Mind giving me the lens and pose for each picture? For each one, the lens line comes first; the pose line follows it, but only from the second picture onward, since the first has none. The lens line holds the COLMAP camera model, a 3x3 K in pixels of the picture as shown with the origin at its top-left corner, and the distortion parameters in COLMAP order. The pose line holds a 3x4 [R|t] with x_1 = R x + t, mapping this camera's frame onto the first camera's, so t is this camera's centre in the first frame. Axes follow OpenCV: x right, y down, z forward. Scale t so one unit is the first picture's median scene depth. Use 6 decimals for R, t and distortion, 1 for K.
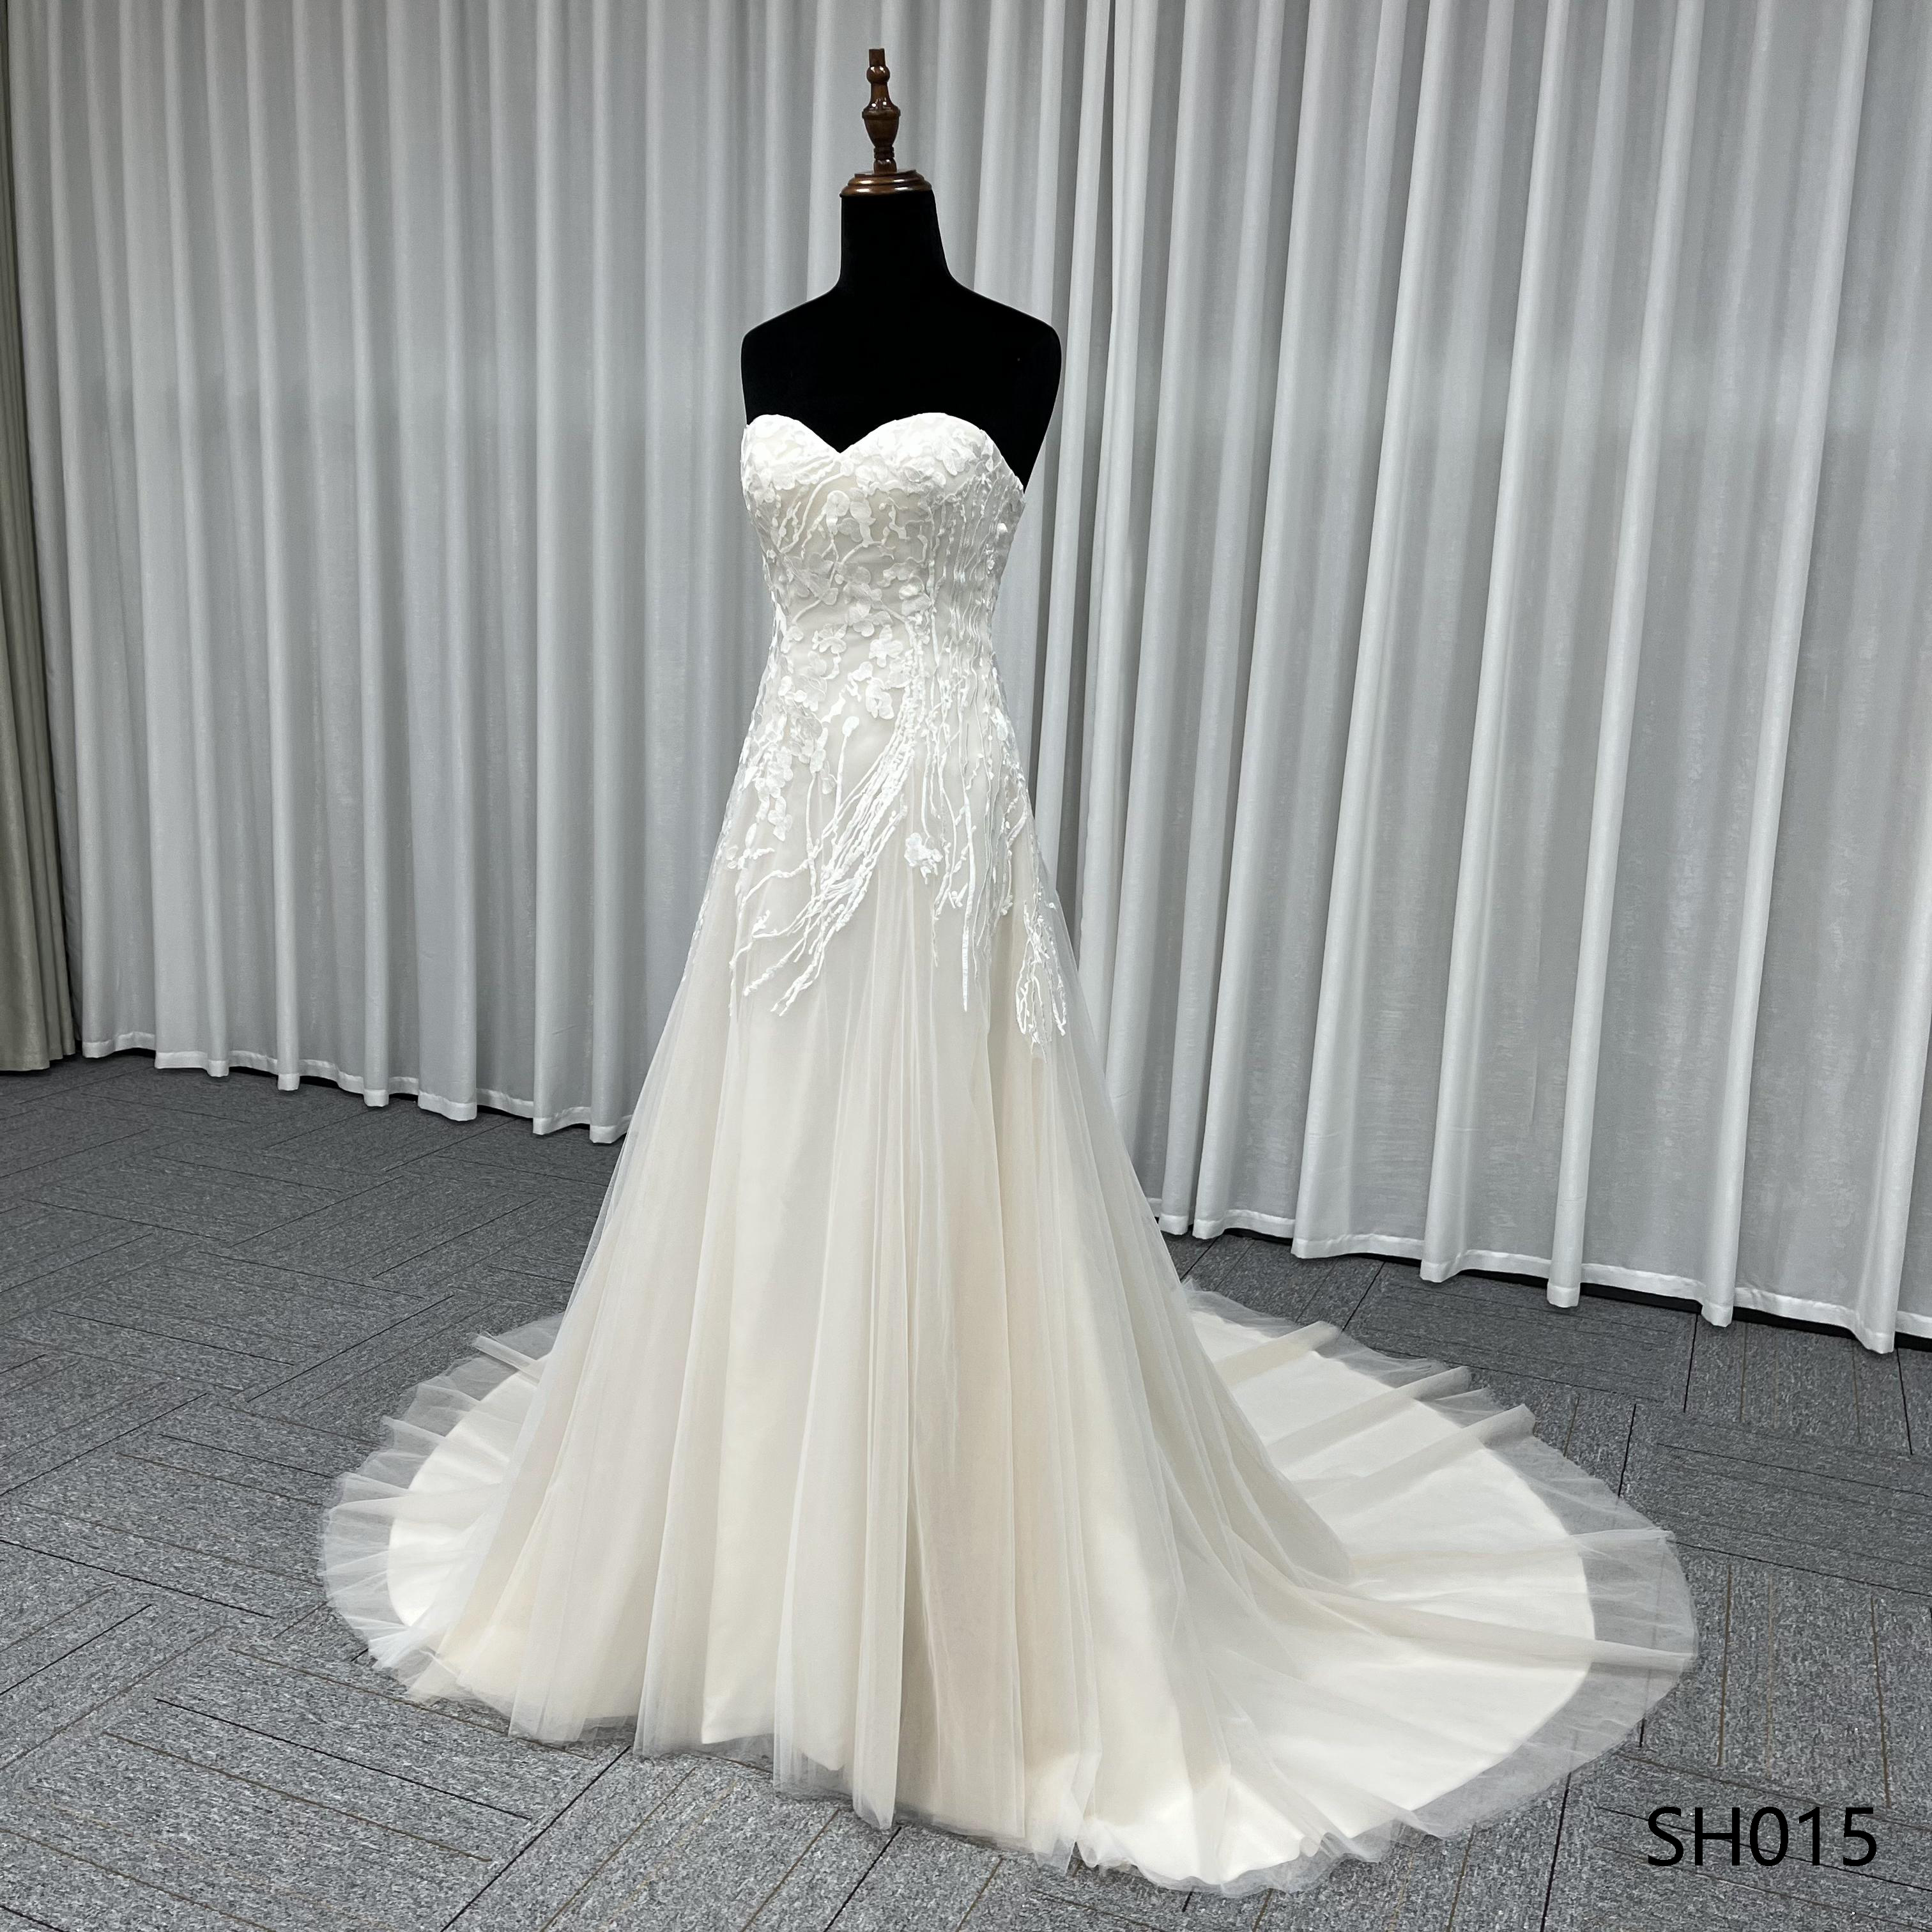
lens RADIAL K [[1966.9, 0, 962.5], [0, 1966.9, 967.6], [0, 0, 1]] dist [0.041362, 0.000000]
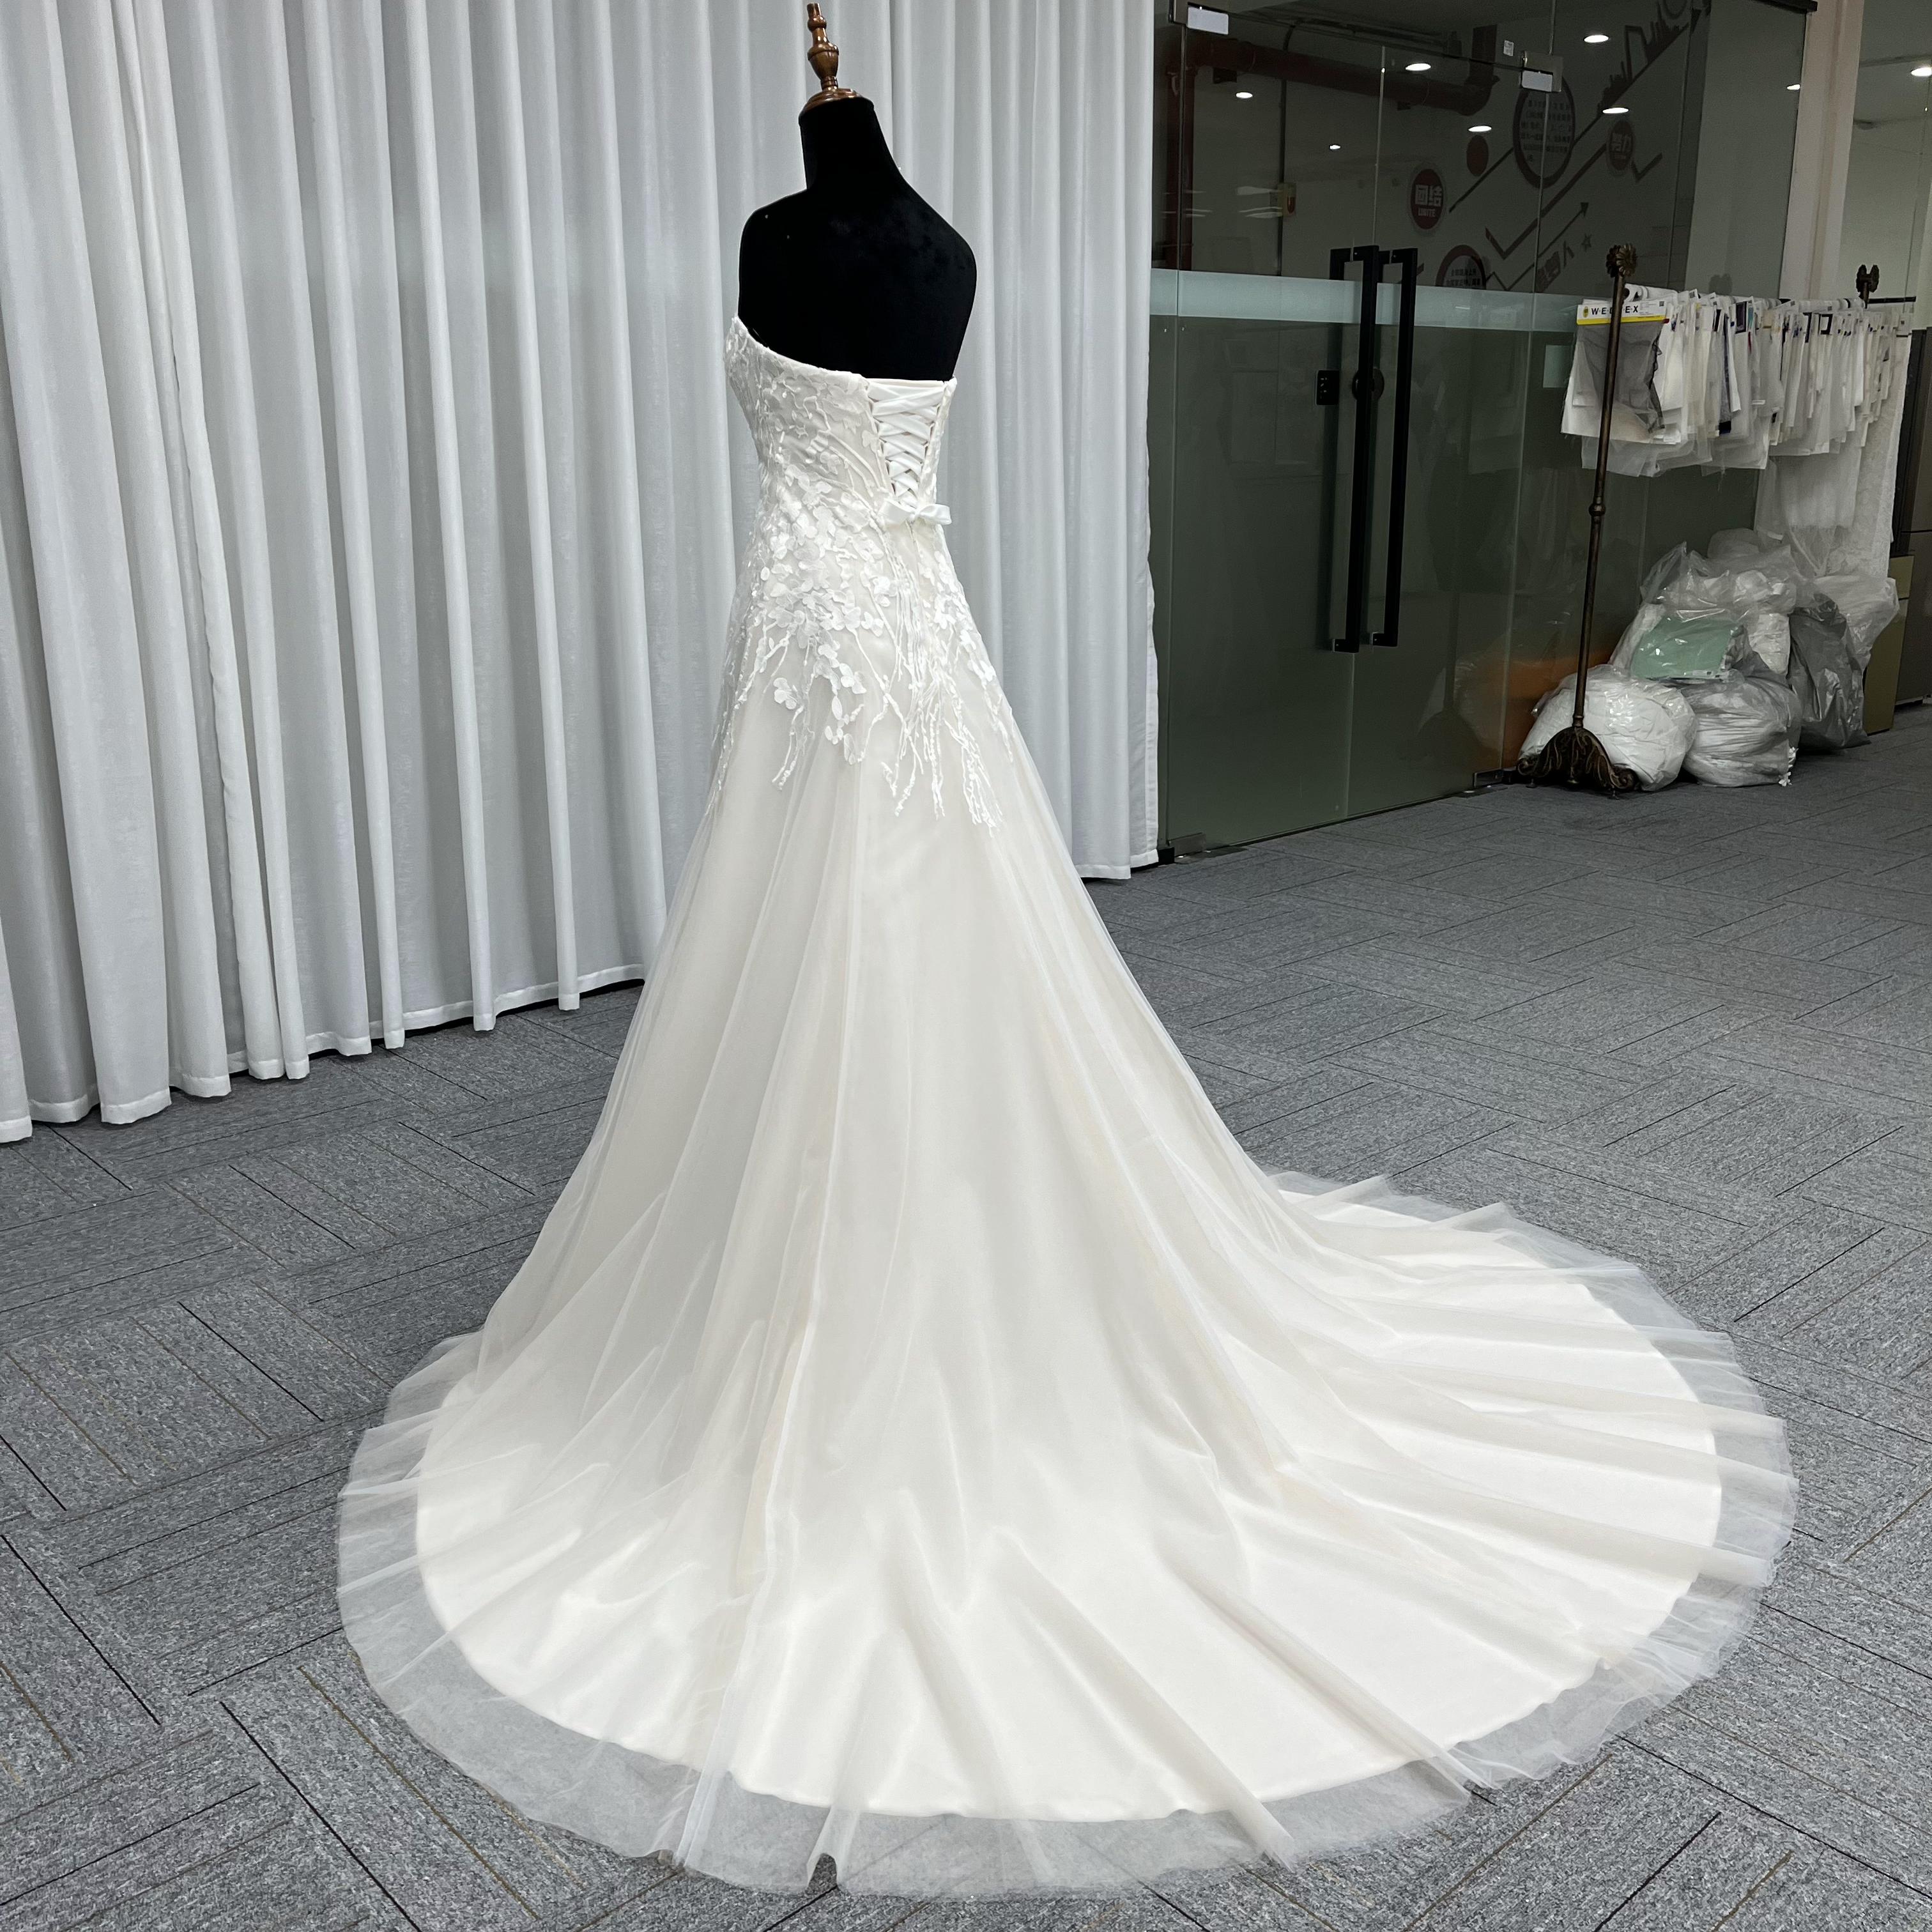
lens RADIAL K [[1966.9, 0, 994.1], [0, 1966.9, 984.6], [0, 0, 1]] dist [0.041362, 0.000000]
pose [[0.415816, -0.292330, 0.861186, -1.221668], [0.200331, 0.953114, 0.226807, -0.139076], [-0.887110, 0.078212, 0.454882, 0.391506]]
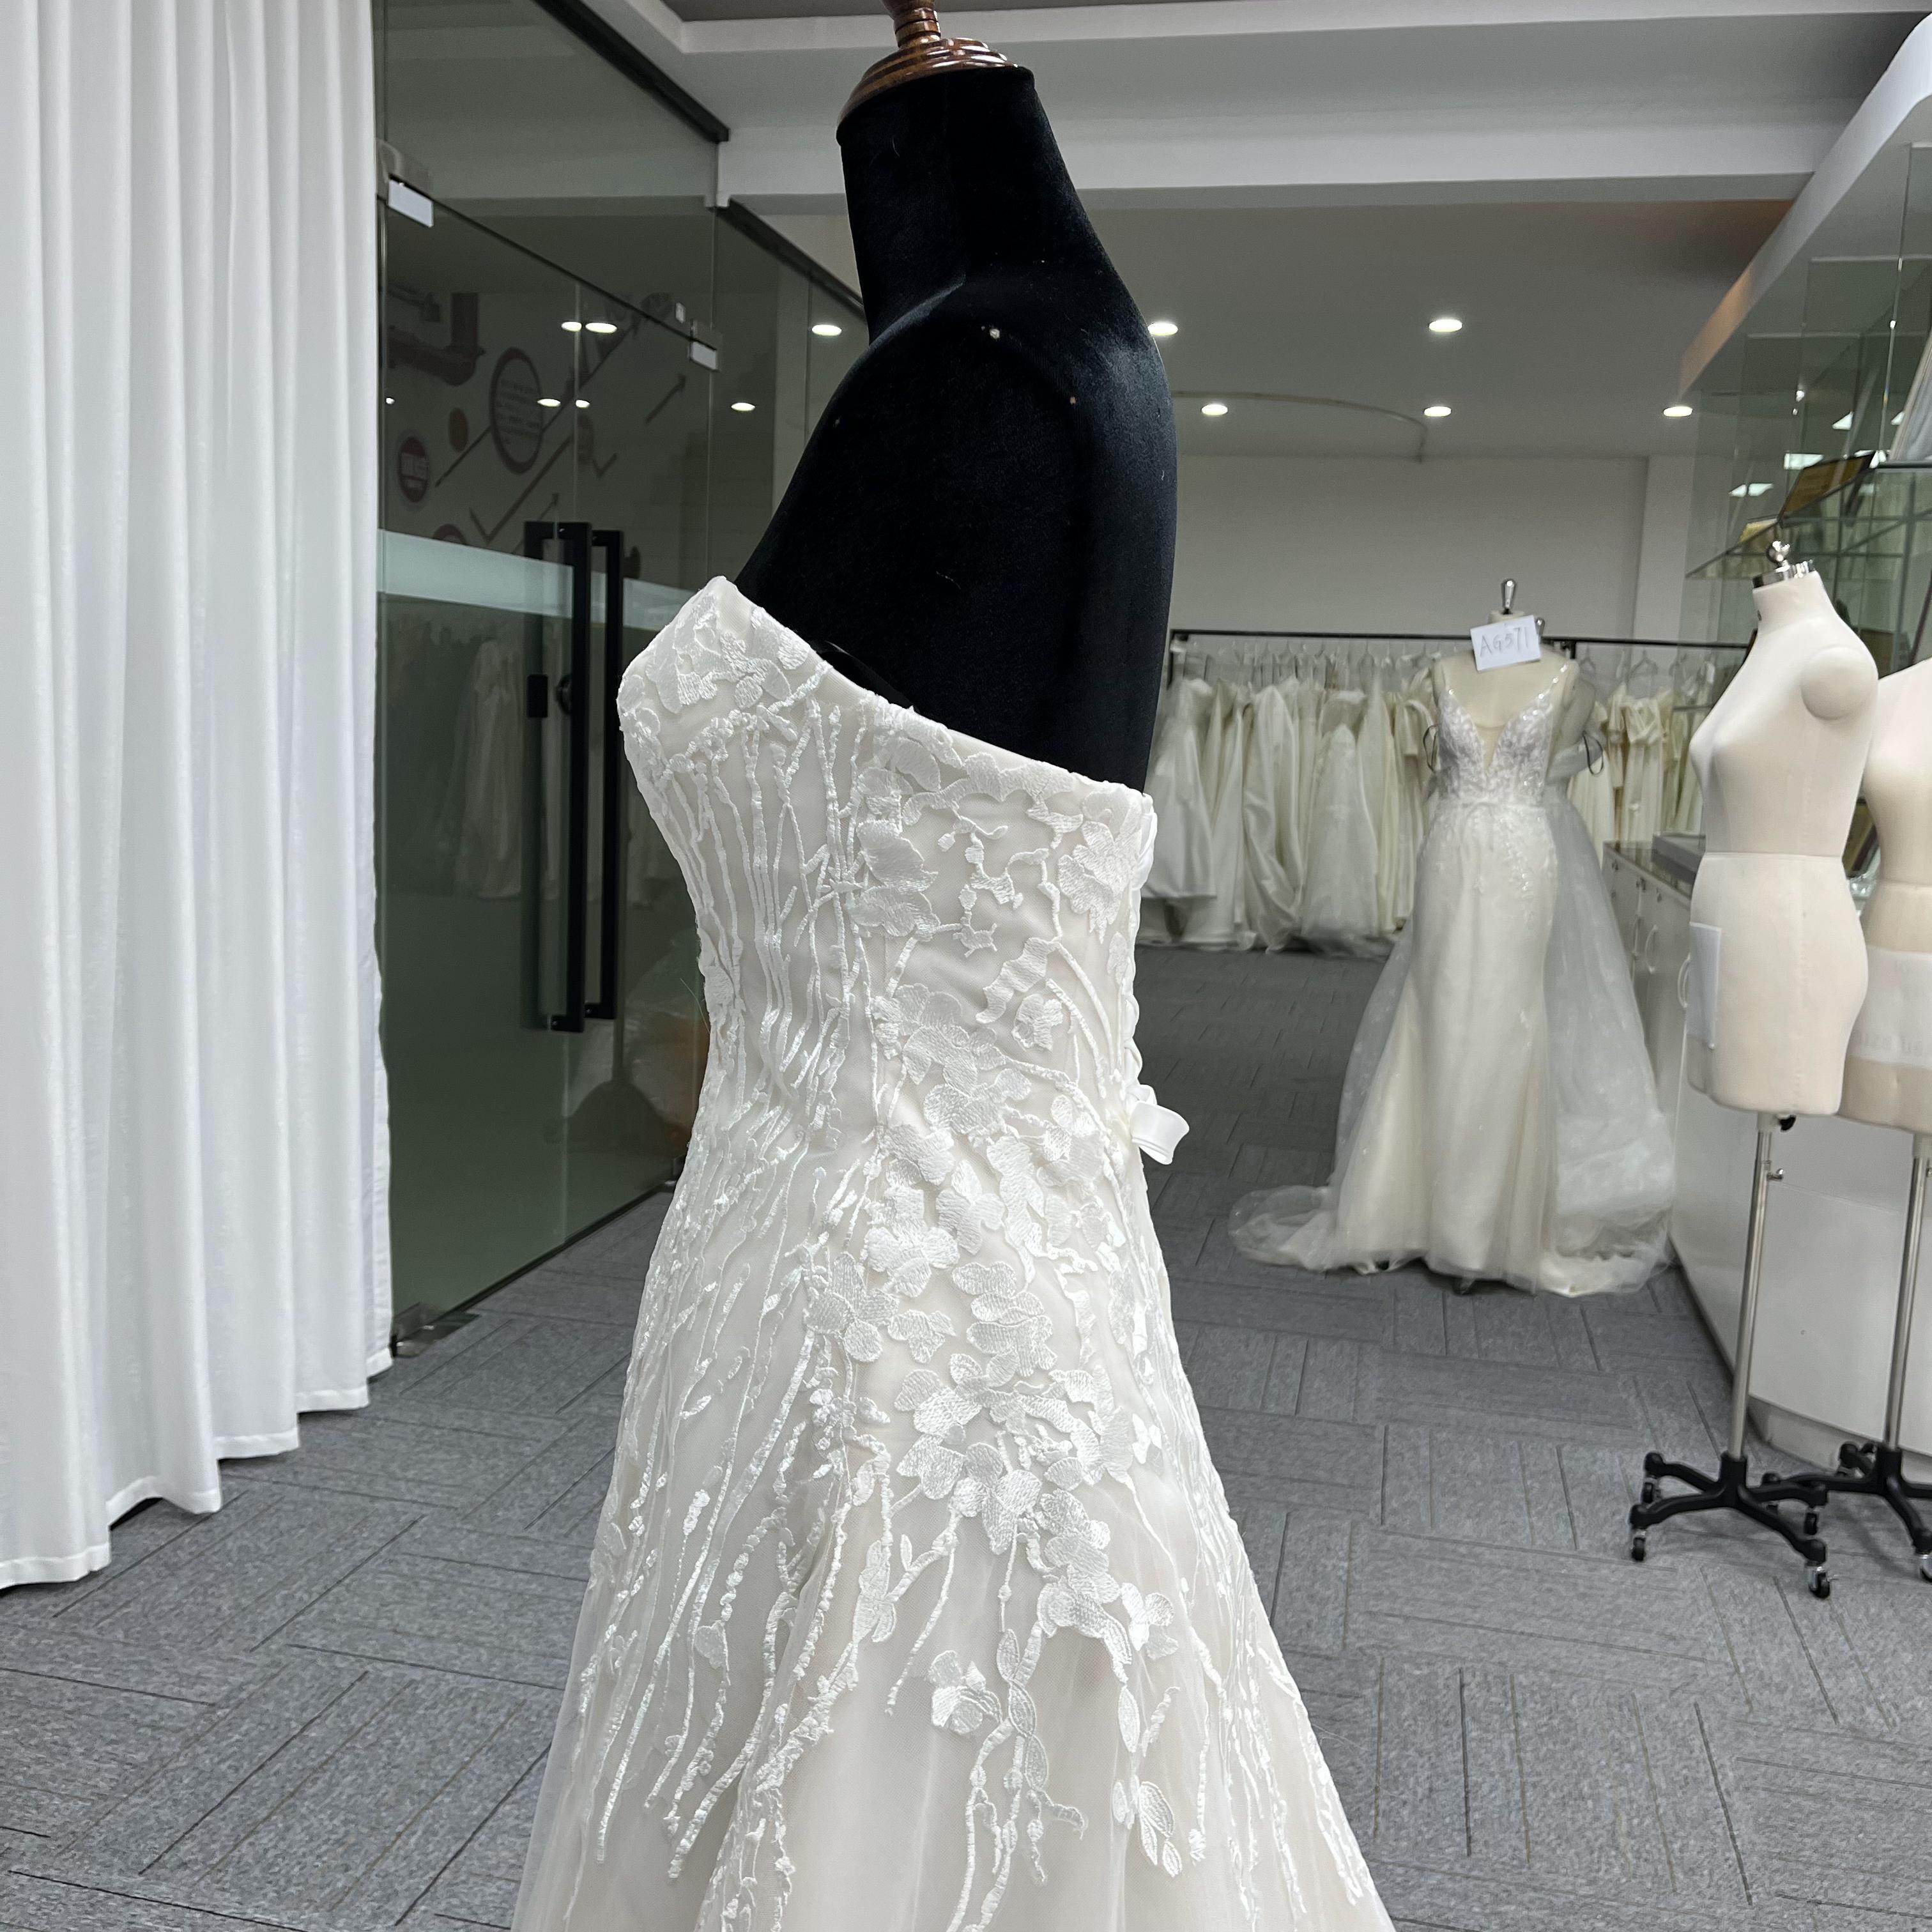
lens RADIAL K [[1966.9, 0, 967.5], [0, 1966.9, 968.7], [0, 0, 1]] dist [0.041362, 0.000000]
pose [[-0.160801, -0.174954, 0.971357, -0.545354], [0.146103, 0.969102, 0.198734, -0.288429], [-0.976113, 0.173875, -0.130271, 1.073386]]
